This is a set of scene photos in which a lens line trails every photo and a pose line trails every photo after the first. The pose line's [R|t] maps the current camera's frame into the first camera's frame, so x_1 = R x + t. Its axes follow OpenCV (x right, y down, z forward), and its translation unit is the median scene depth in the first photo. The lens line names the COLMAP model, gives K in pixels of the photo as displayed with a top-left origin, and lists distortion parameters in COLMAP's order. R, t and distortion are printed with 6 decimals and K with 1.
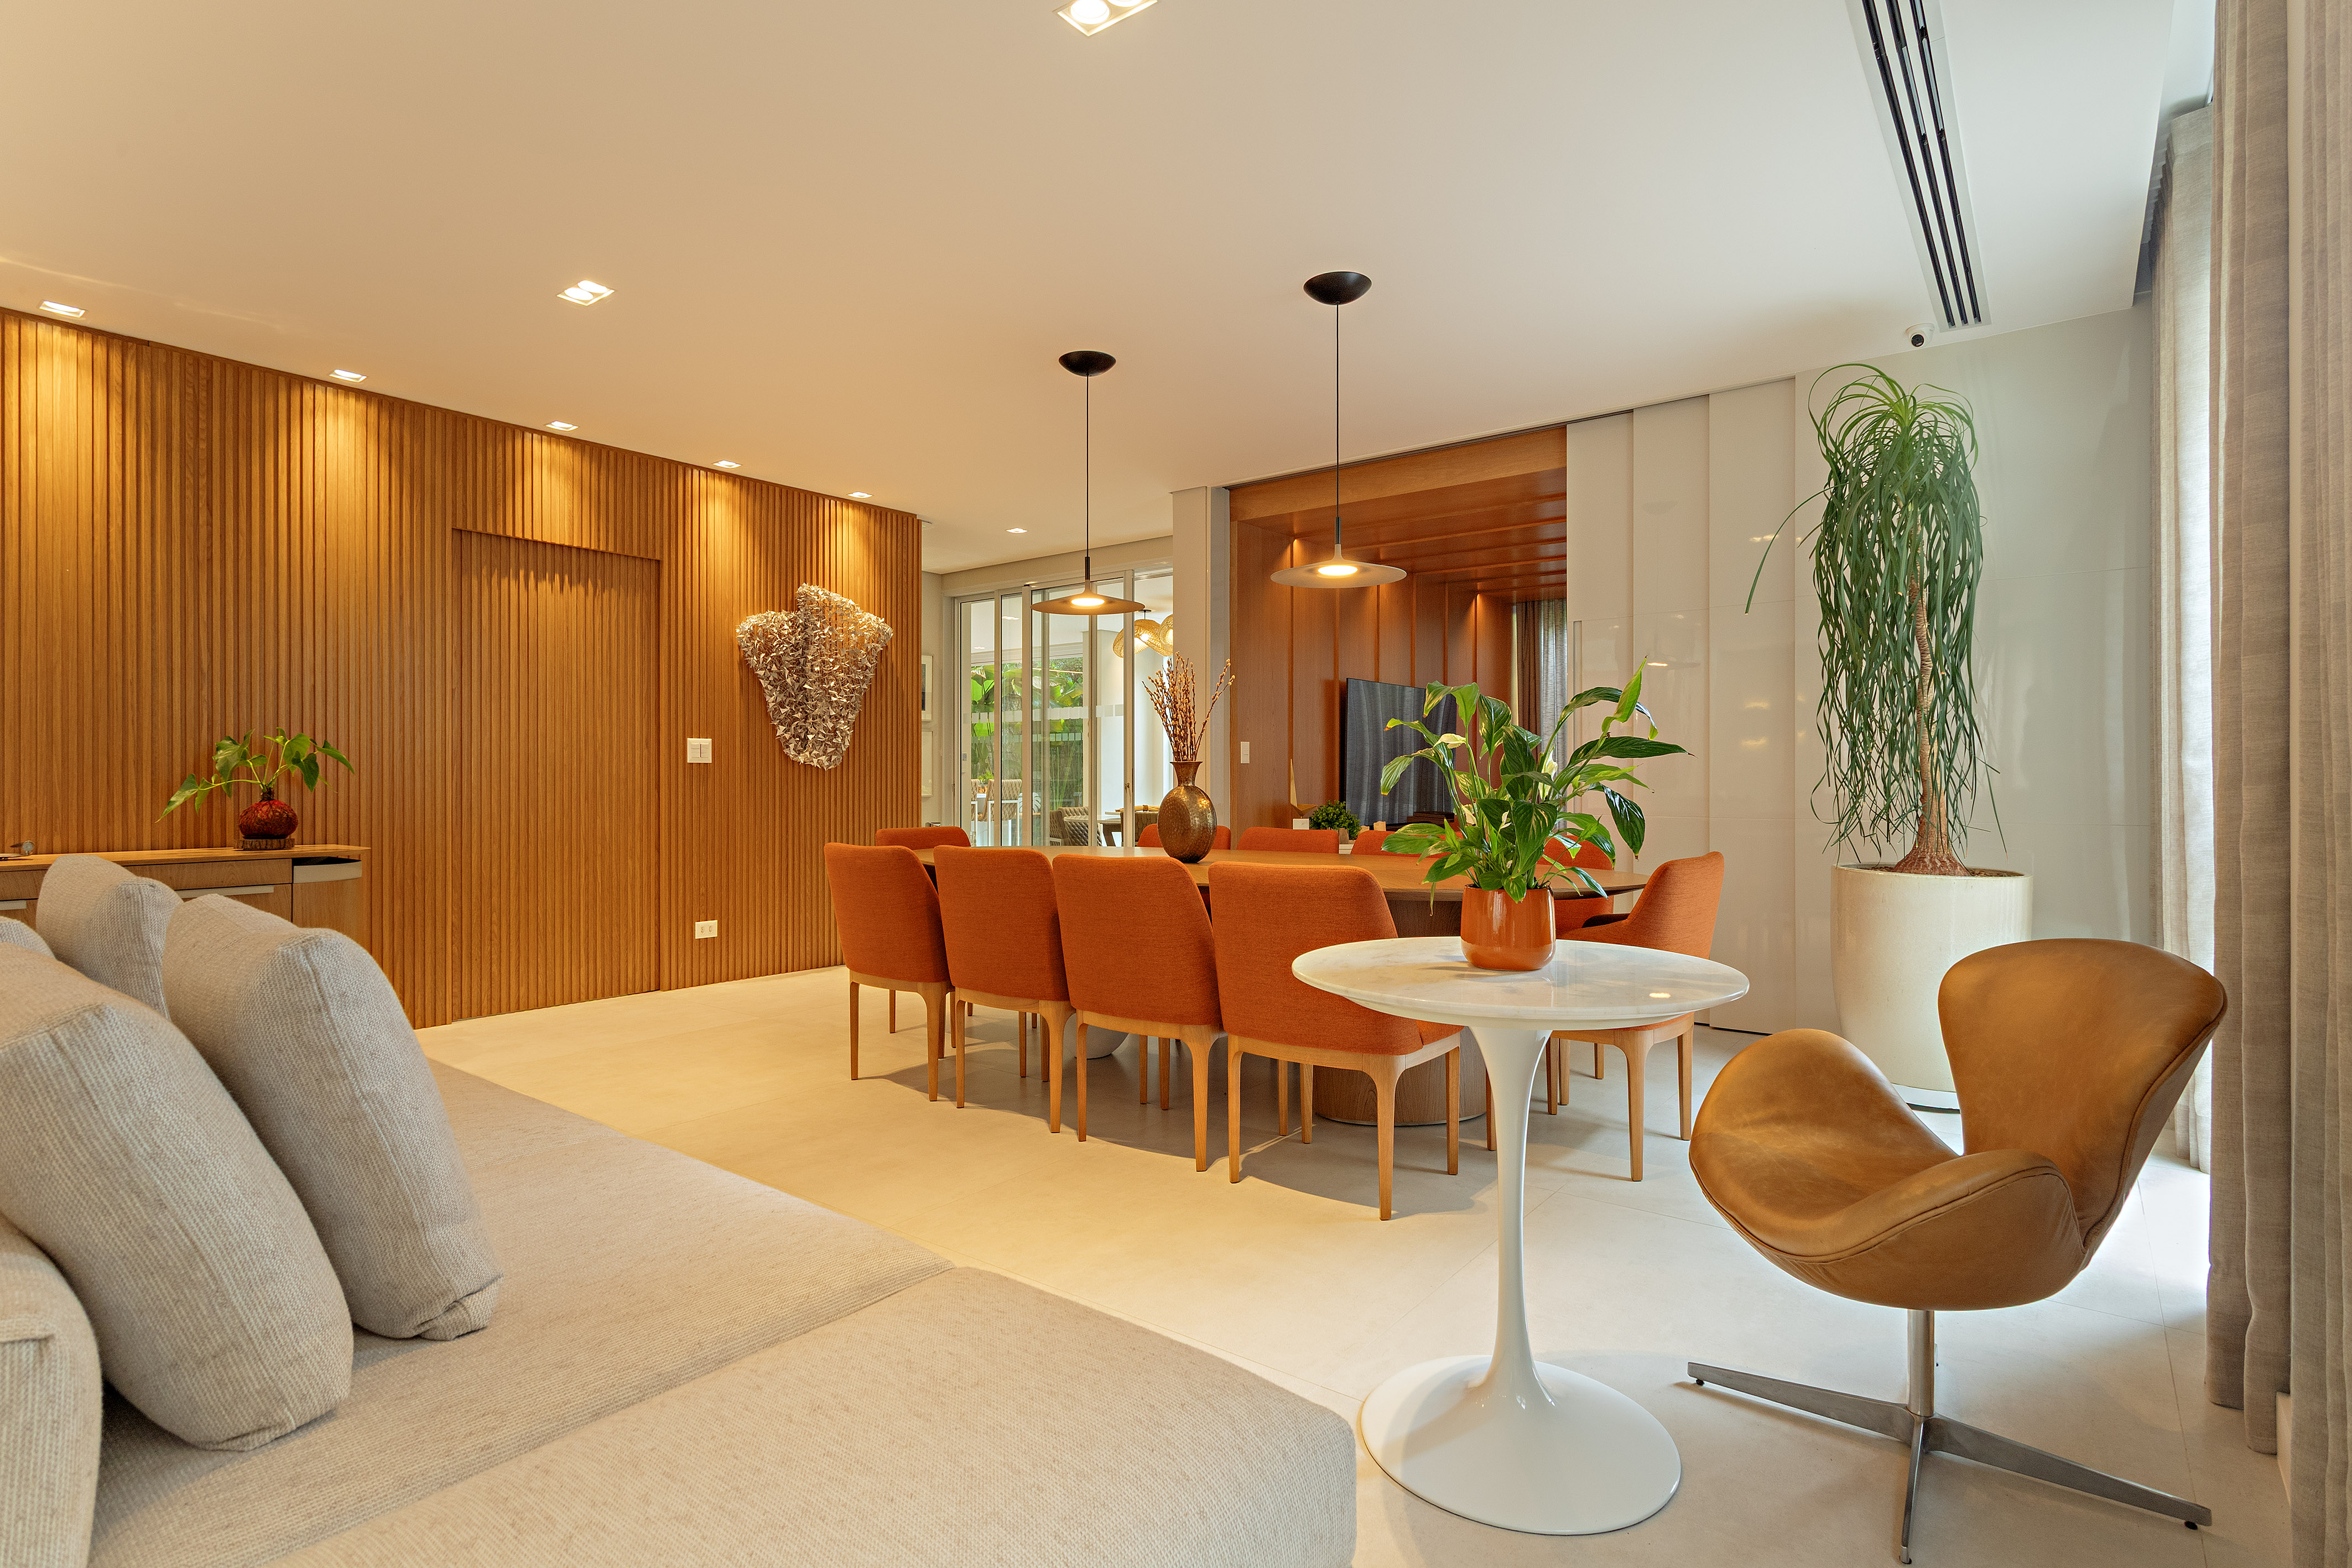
lens RADIAL K [[1127.4, 0, 1176.0], [0, 1127.4, 784.0], [0, 0, 1]] dist [-0.000191, 0.000158]
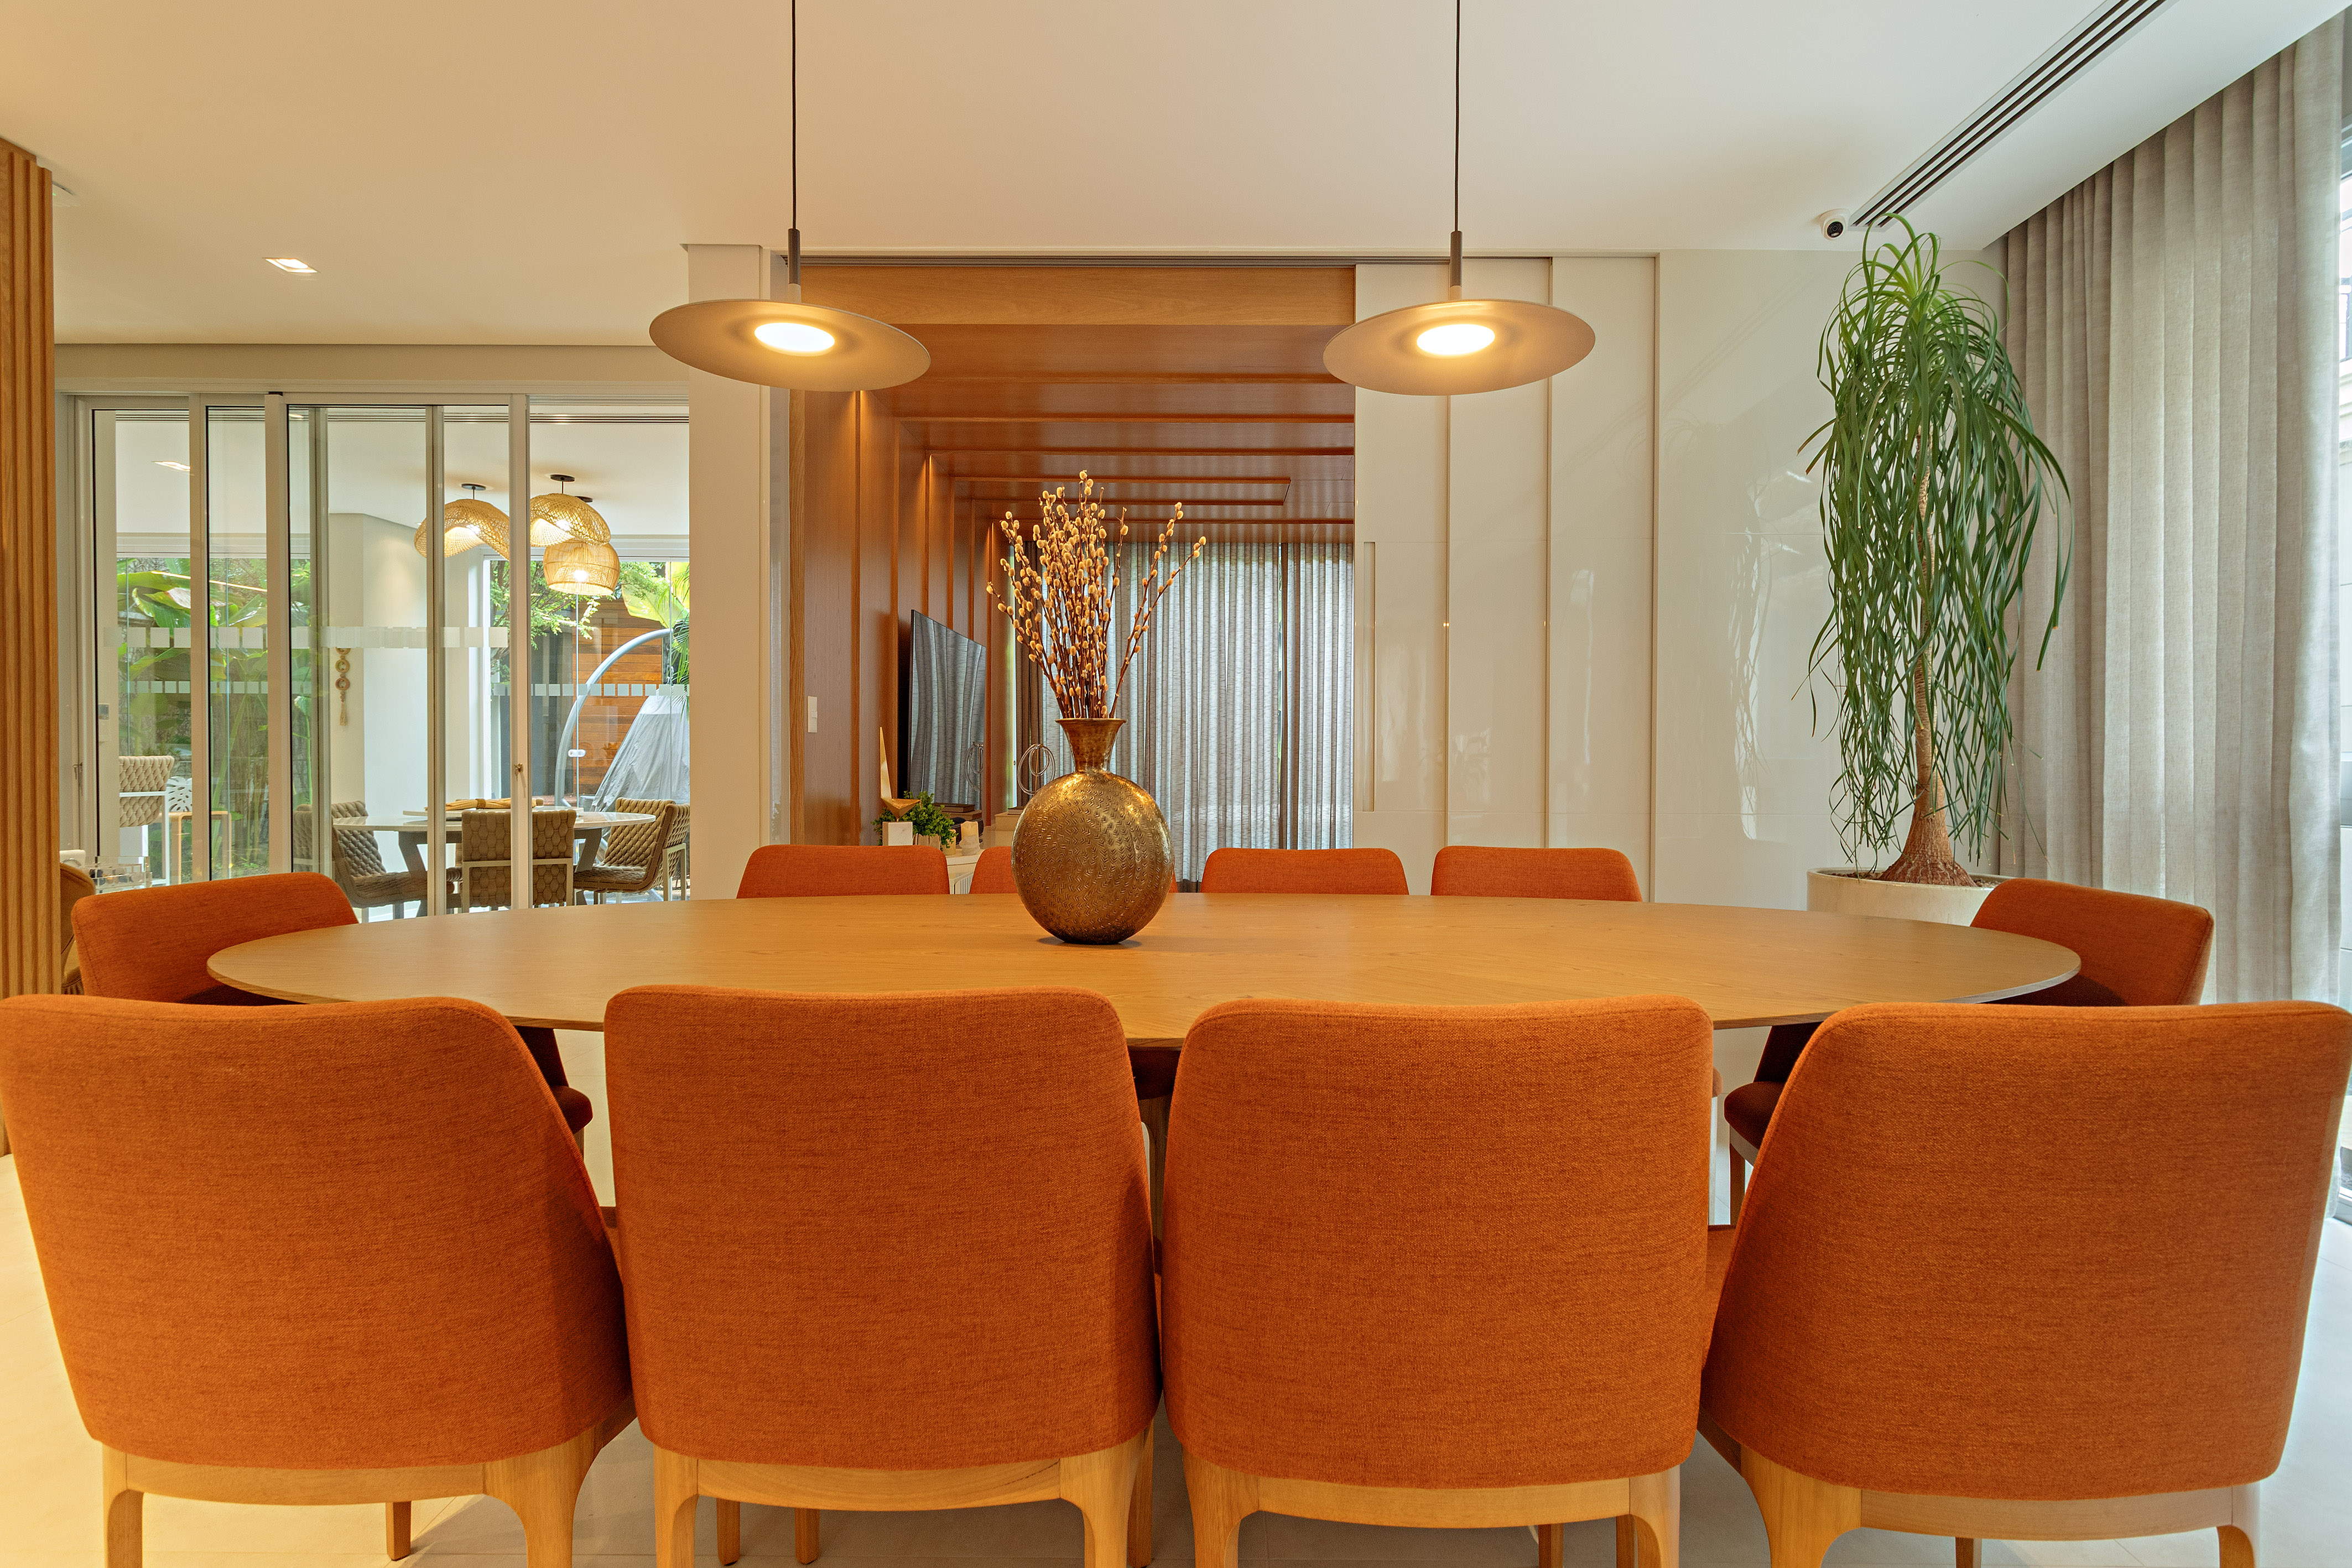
lens RADIAL K [[1166.6, 0, 1176.0], [0, 1166.6, 784.0], [0, 0, 1]] dist [0.003612, 0.001152]
pose [[0.804944, -0.004625, 0.593332, -0.161257], [-0.003435, 0.999917, 0.012454, 0.000509], [-0.593340, -0.012062, 0.804861, 0.405509]]
